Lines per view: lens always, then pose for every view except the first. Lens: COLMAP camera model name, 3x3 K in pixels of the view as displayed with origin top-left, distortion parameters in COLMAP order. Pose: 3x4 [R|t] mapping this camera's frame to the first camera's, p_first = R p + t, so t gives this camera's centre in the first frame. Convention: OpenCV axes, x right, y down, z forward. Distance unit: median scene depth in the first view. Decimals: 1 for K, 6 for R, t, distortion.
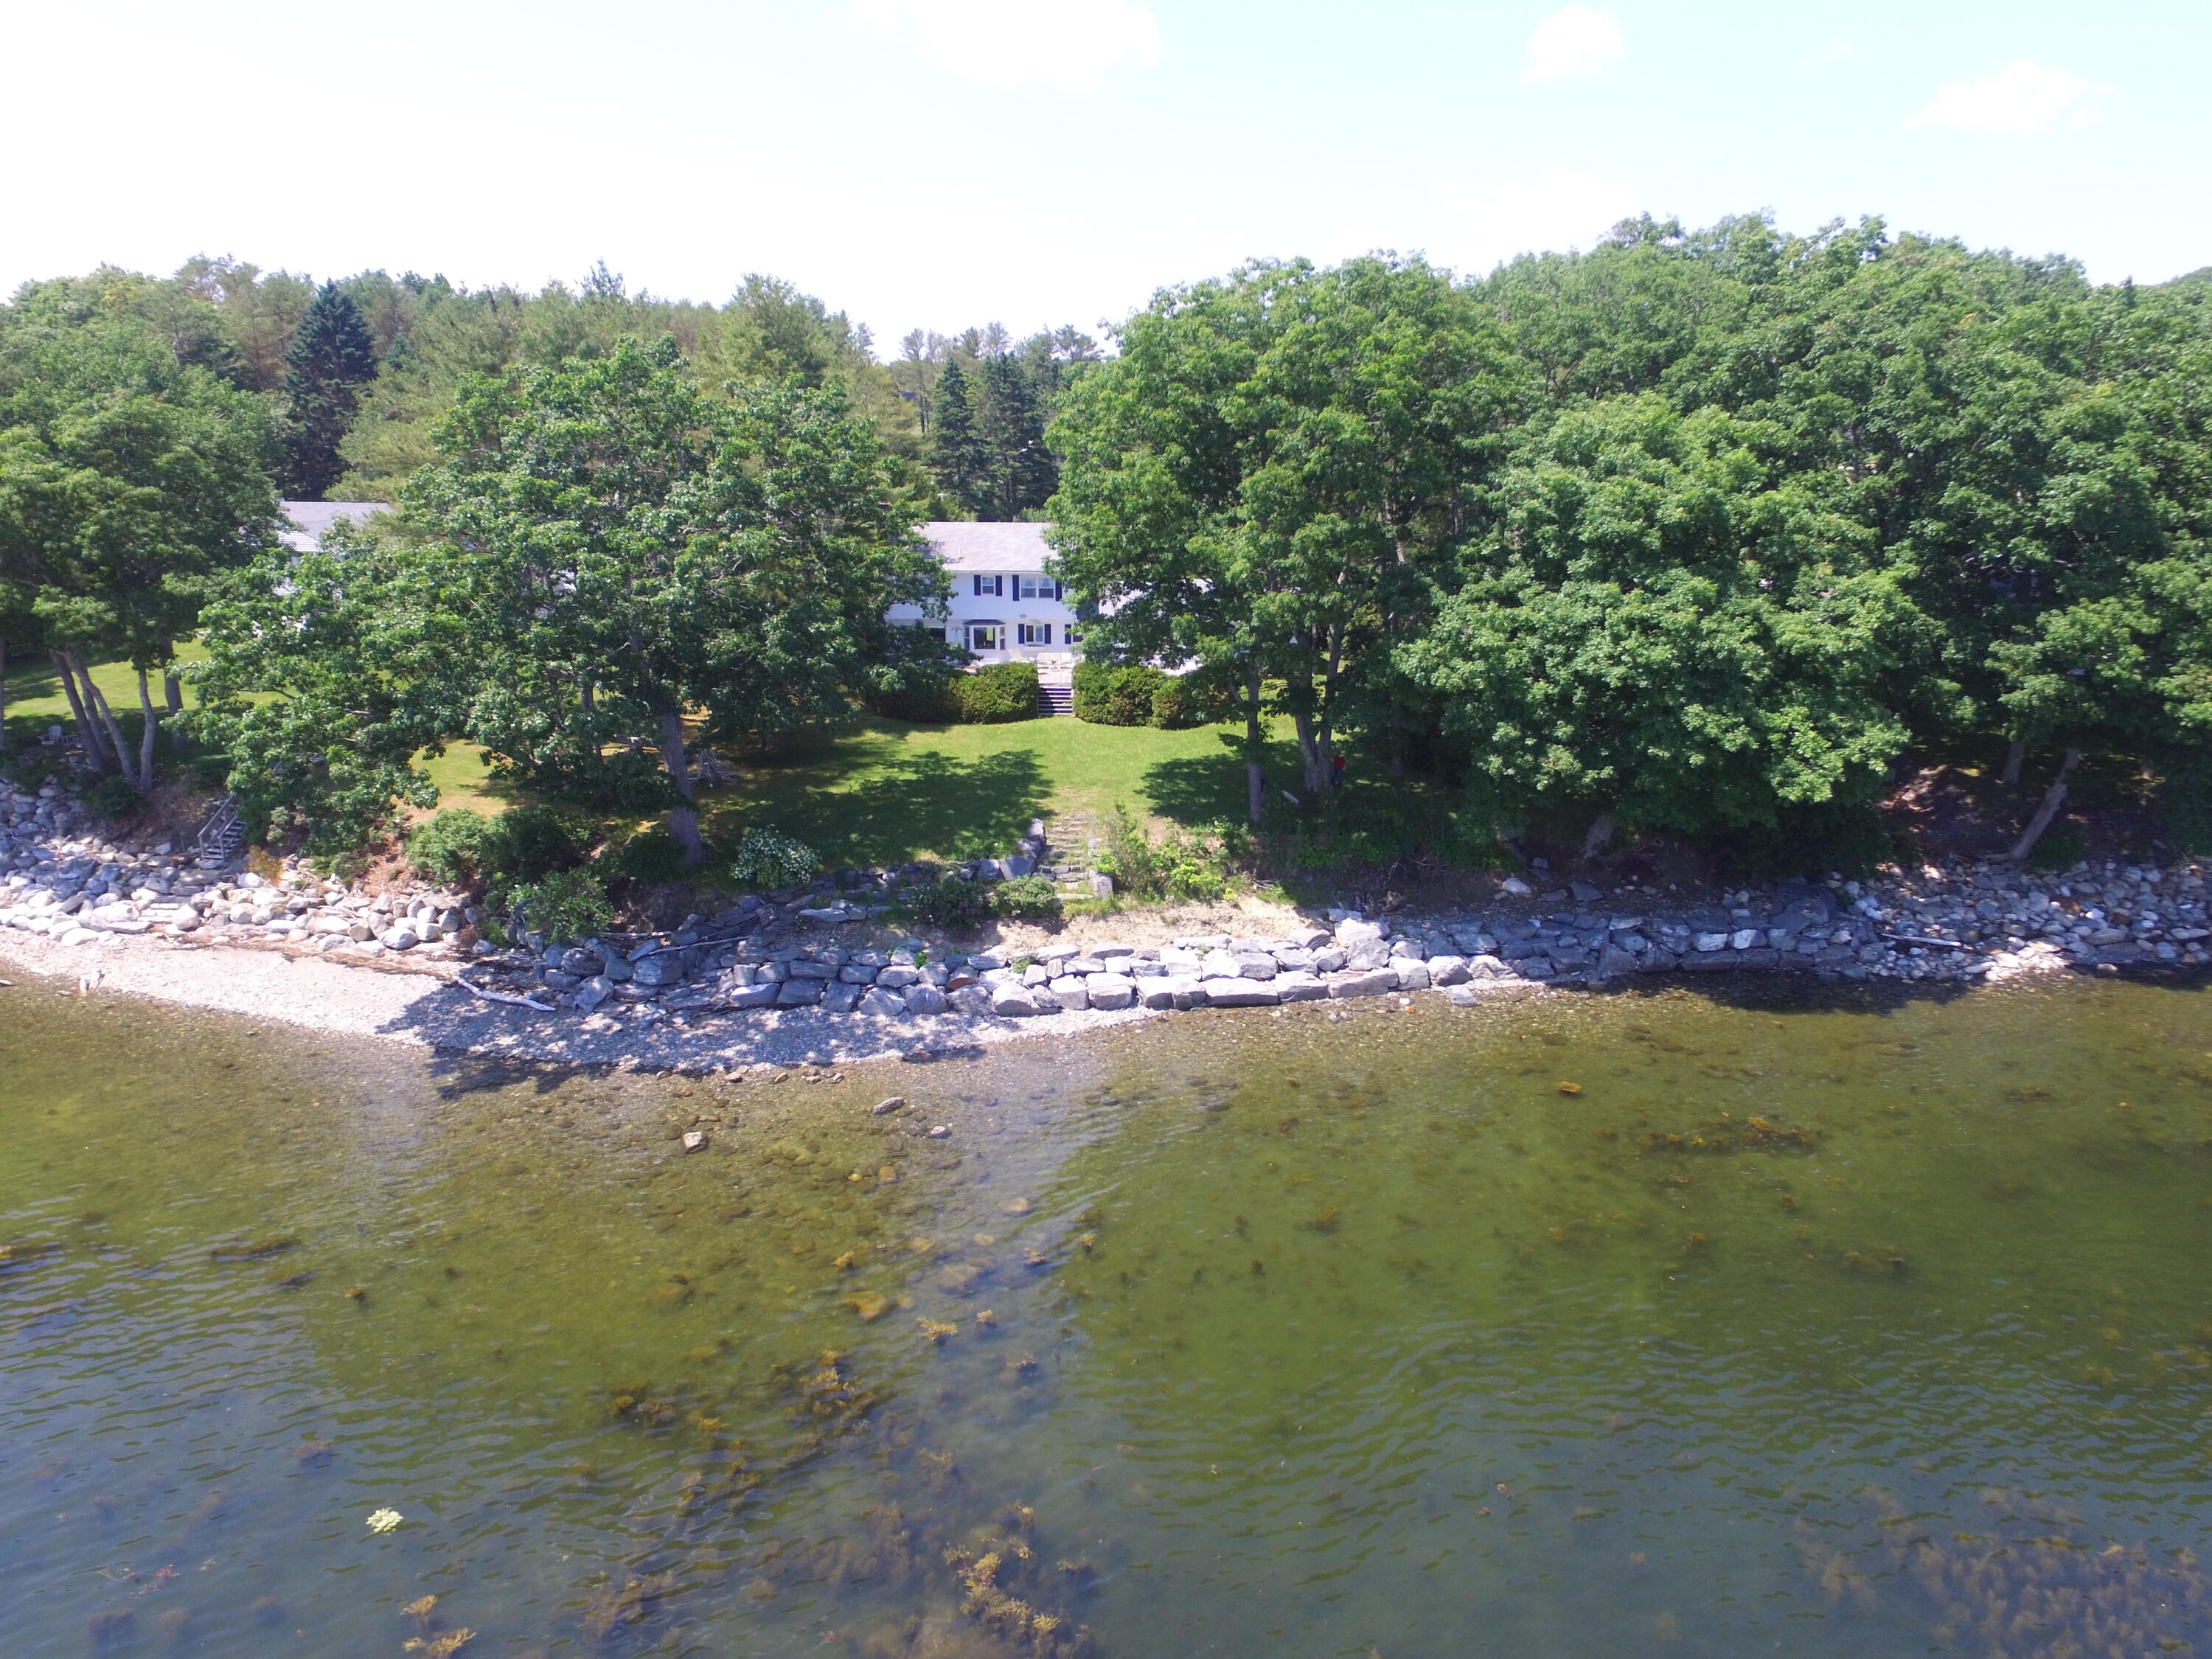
lens RADIAL K [[1429.3, 0, 1113.0], [0, 1429.3, 834.8], [0, 0, 1]] dist [-0.010138, -0.000930]
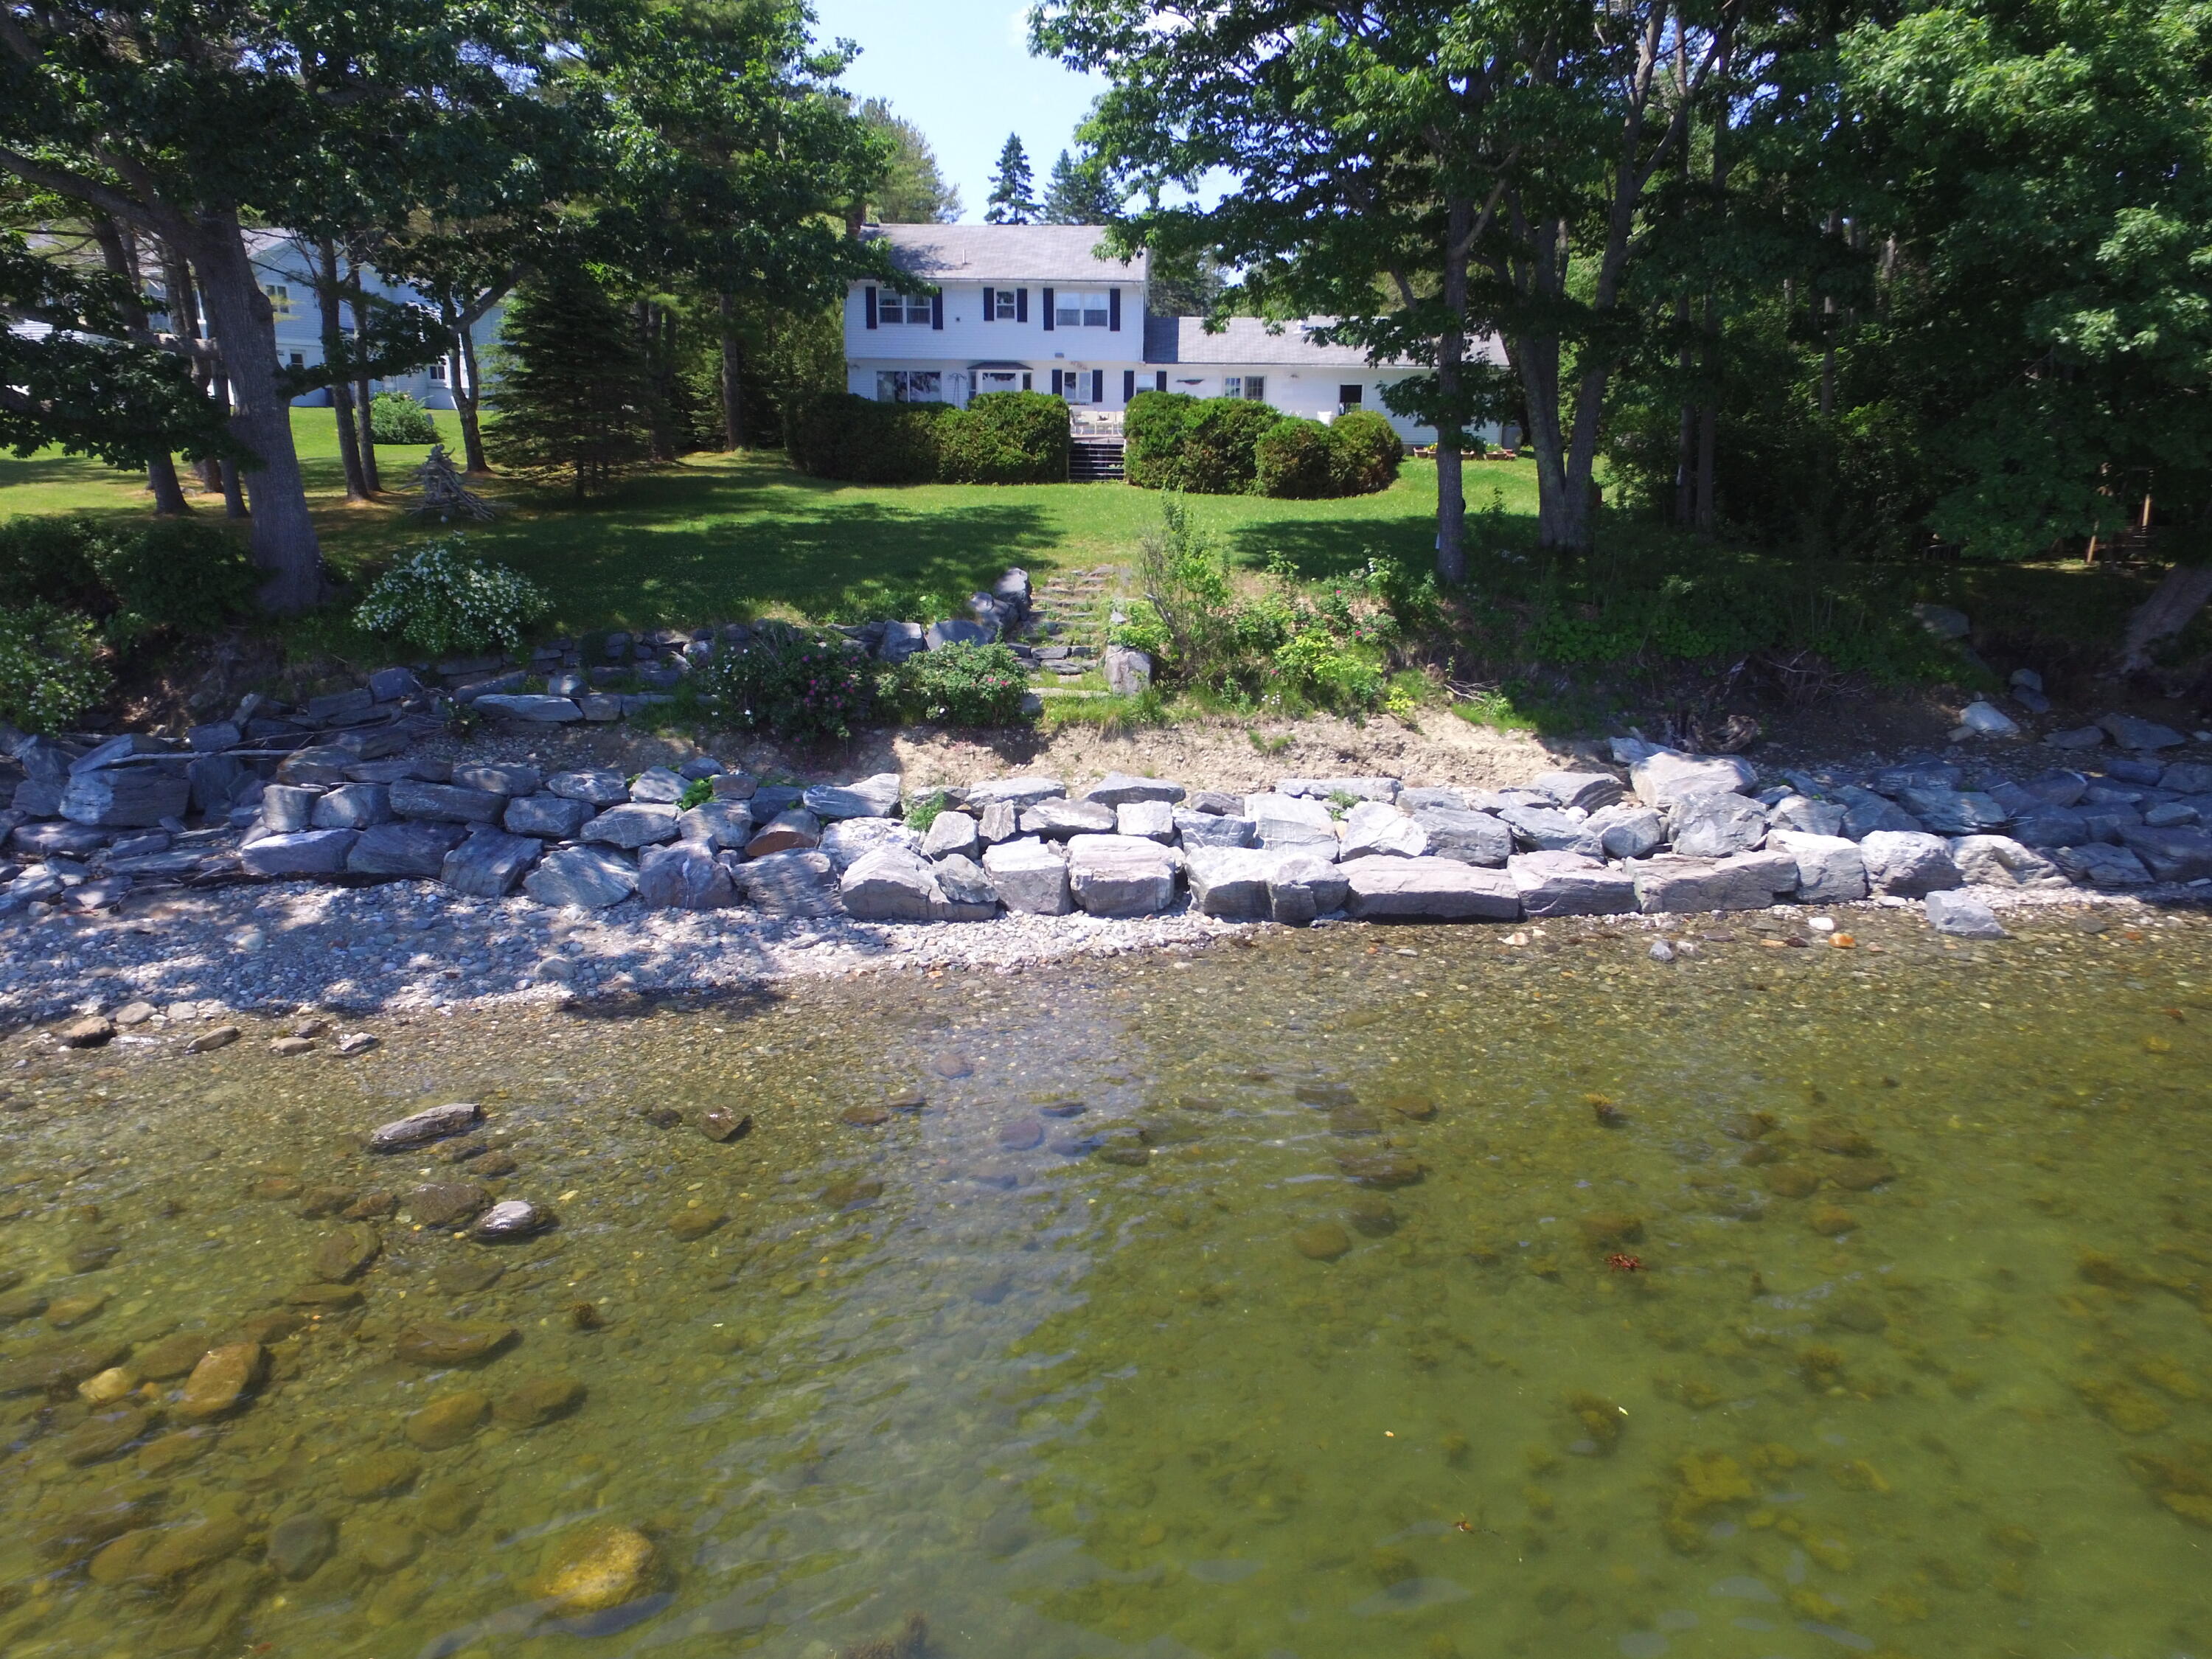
lens RADIAL K [[1429.3, 0, 1113.0], [0, 1429.3, 834.8], [0, 0, 1]] dist [-0.010138, -0.000930]
pose [[0.996419, 0.027059, -0.080109, 0.027669], [-0.027168, 0.999631, -0.000276, 0.092960], [0.080072, 0.002451, 0.996786, 0.545672]]
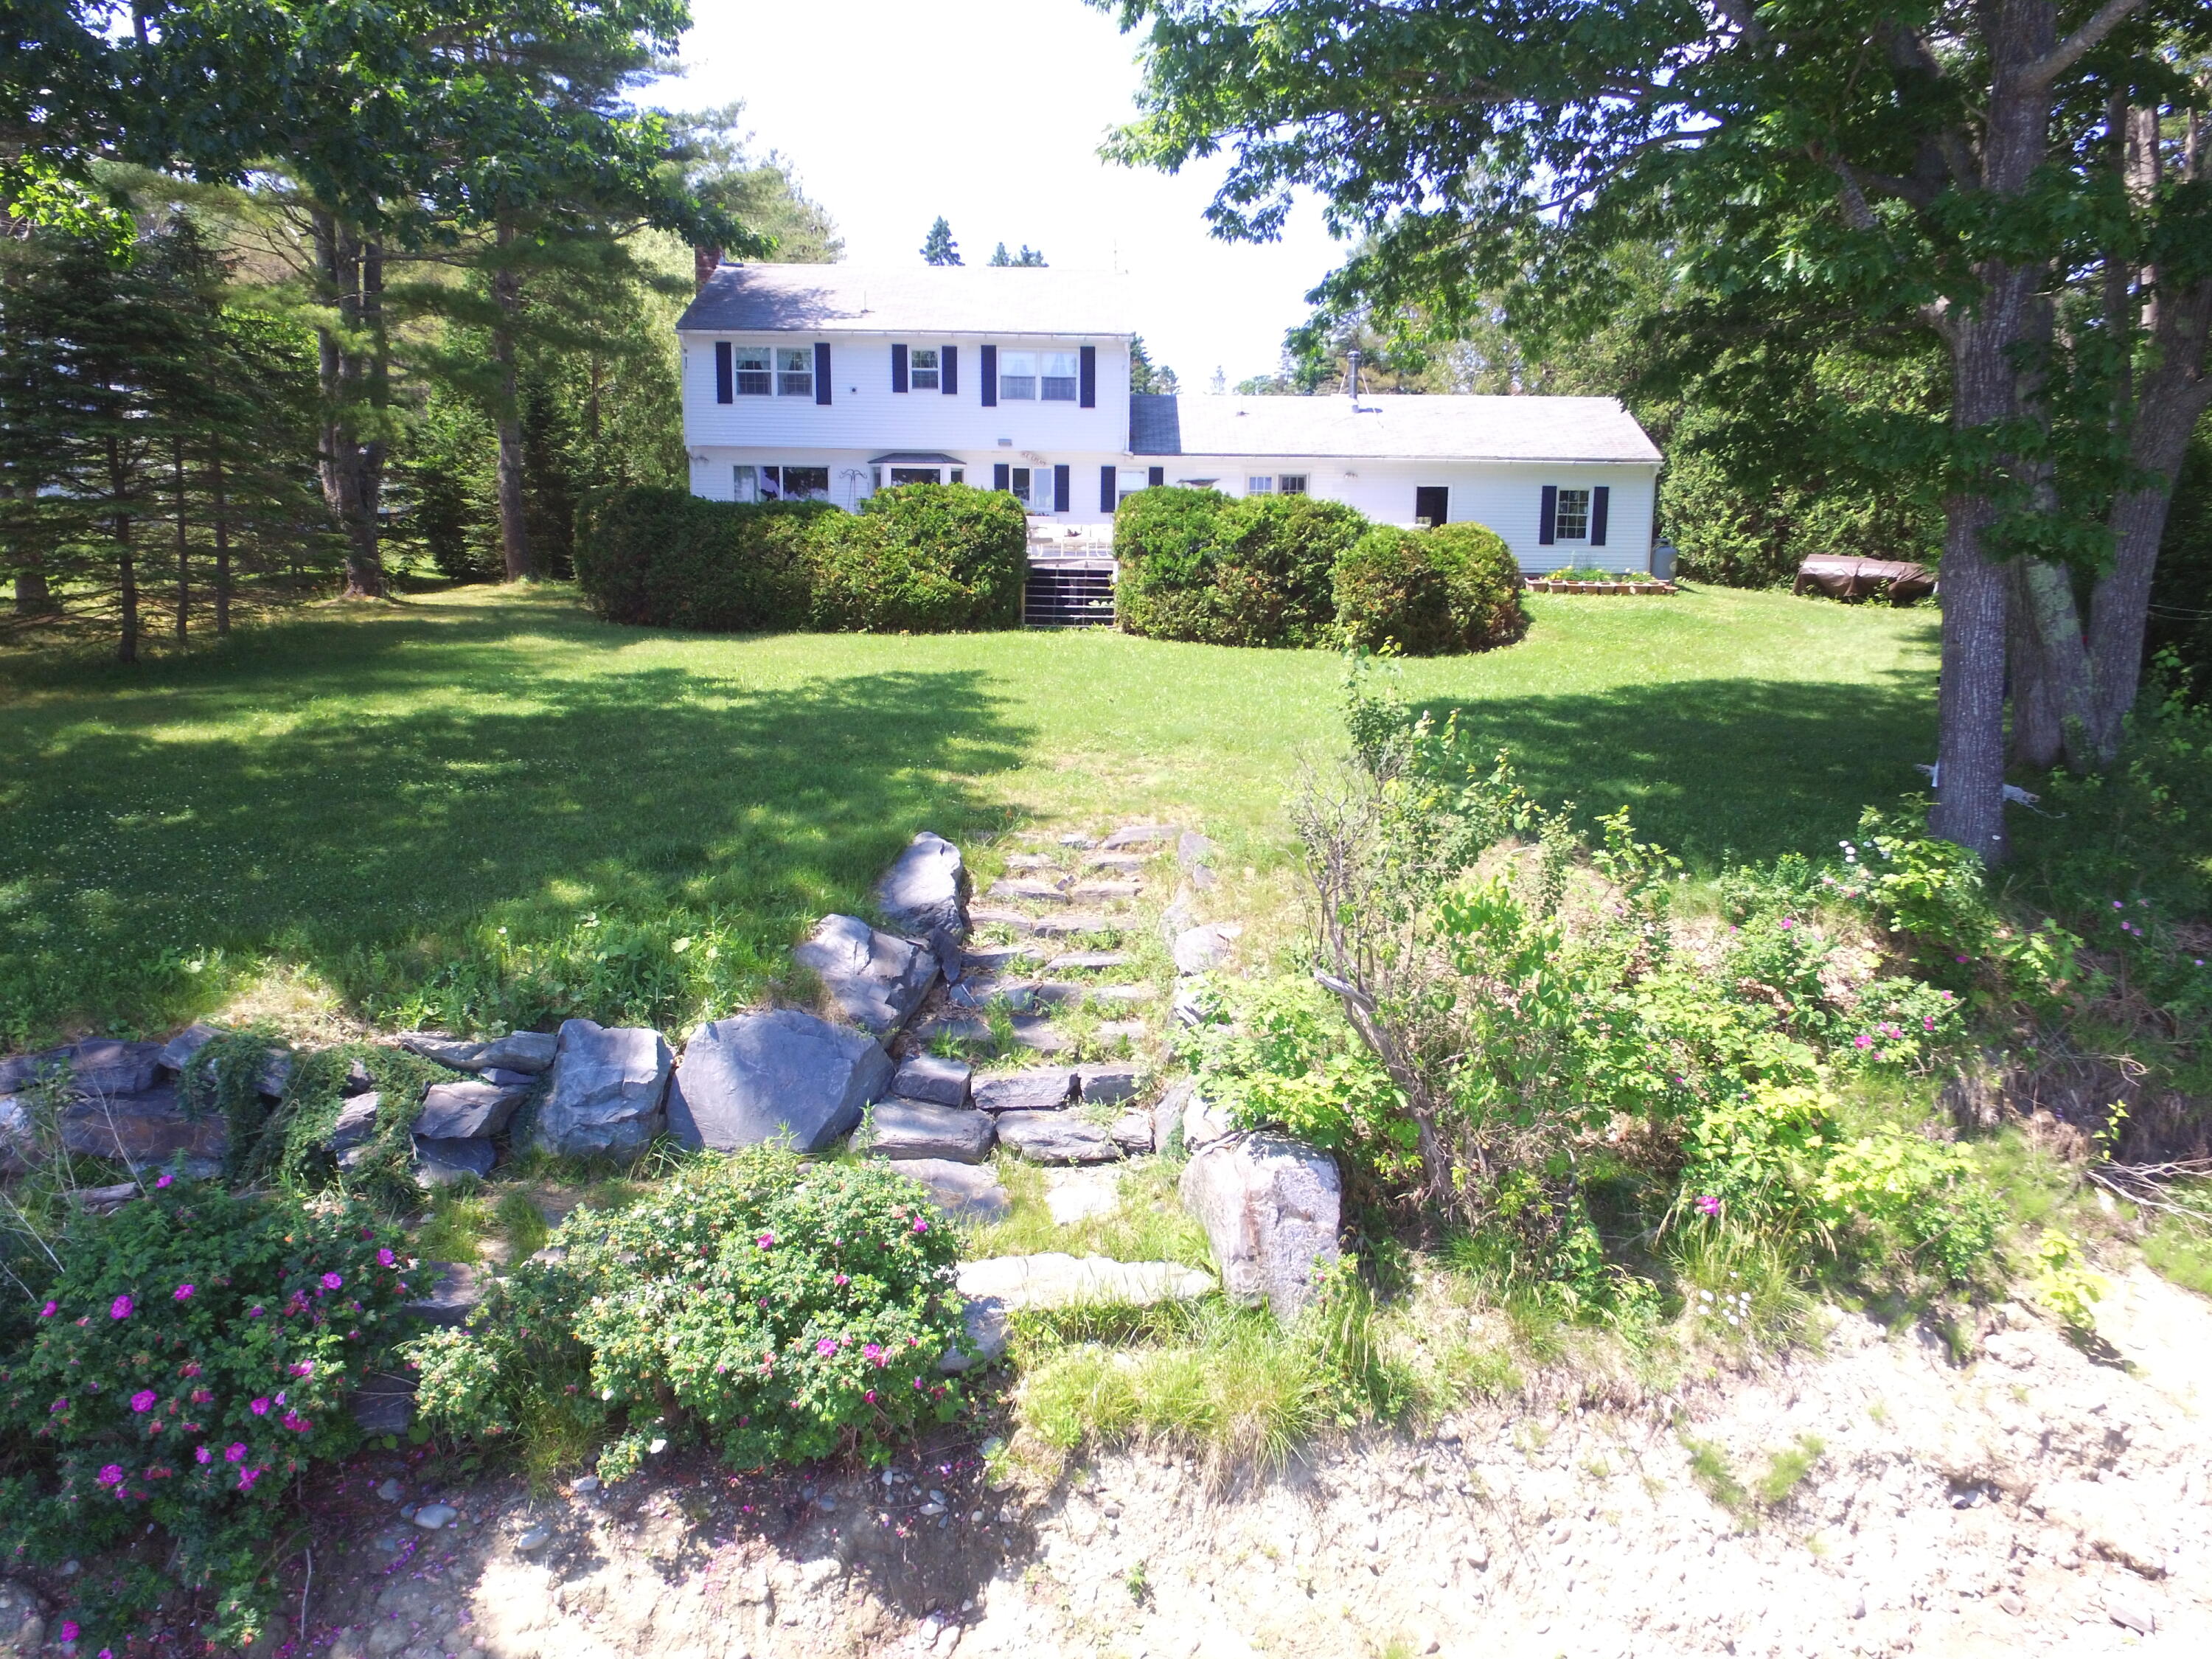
lens RADIAL K [[1441.9, 0, 1106.0], [0, 1441.9, 829.5], [0, 0, 1]] dist [-0.001055, 0.001264]
pose [[0.999150, 0.010953, -0.039737, -0.020520], [-0.014900, 0.994834, -0.100411, 0.010468], [0.038432, 0.100918, 0.994152, 0.868951]]
